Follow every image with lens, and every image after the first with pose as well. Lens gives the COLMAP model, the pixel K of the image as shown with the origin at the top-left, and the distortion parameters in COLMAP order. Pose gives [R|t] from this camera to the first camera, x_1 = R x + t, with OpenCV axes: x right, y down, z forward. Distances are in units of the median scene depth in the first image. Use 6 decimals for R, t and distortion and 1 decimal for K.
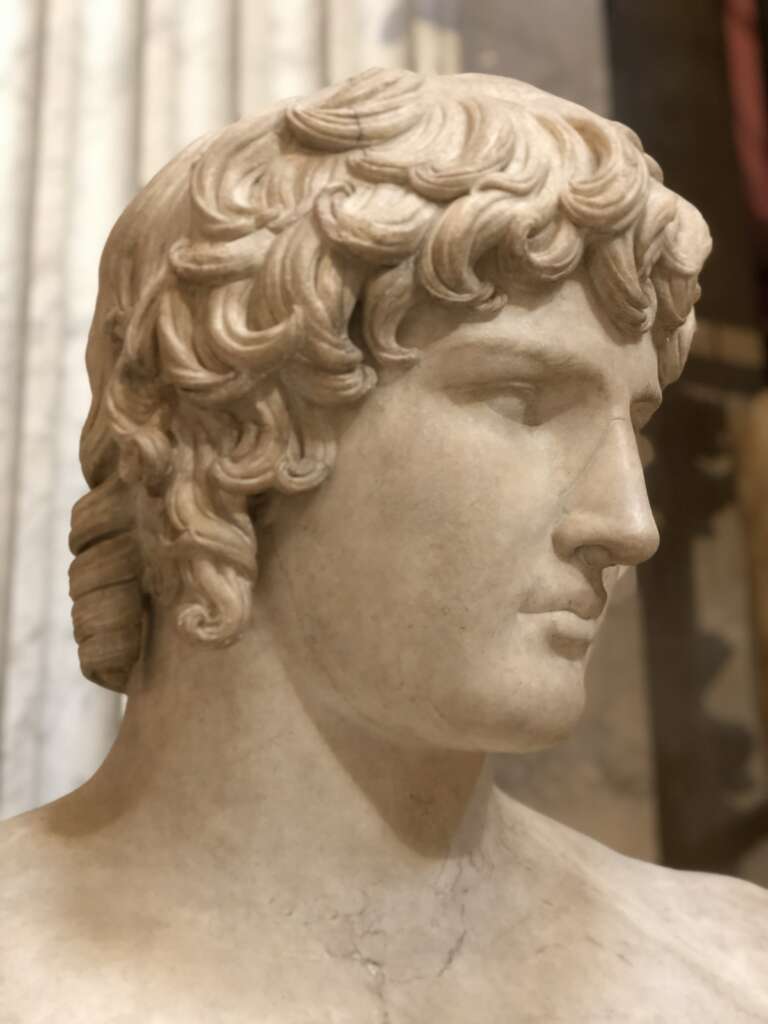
lens RADIAL K [[1542.6, 0, 383.6], [0, 1542.6, 518.4], [0, 0, 1]] dist [0.037286, 0.000000]
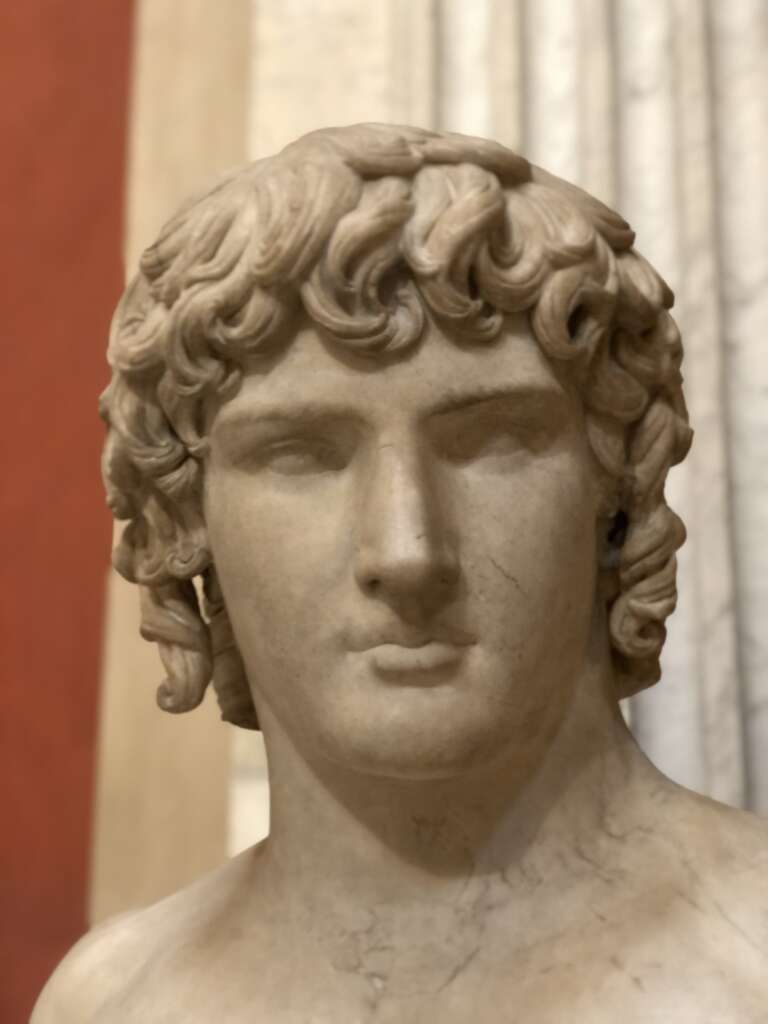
lens RADIAL K [[1542.6, 0, 382.8], [0, 1542.6, 506.4], [0, 0, 1]] dist [0.037286, 0.000000]
pose [[0.600355, -0.177794, -0.779720, 0.913428], [0.217923, 0.974448, -0.054404, 0.026207], [0.769470, -0.137257, 0.623760, 0.377251]]
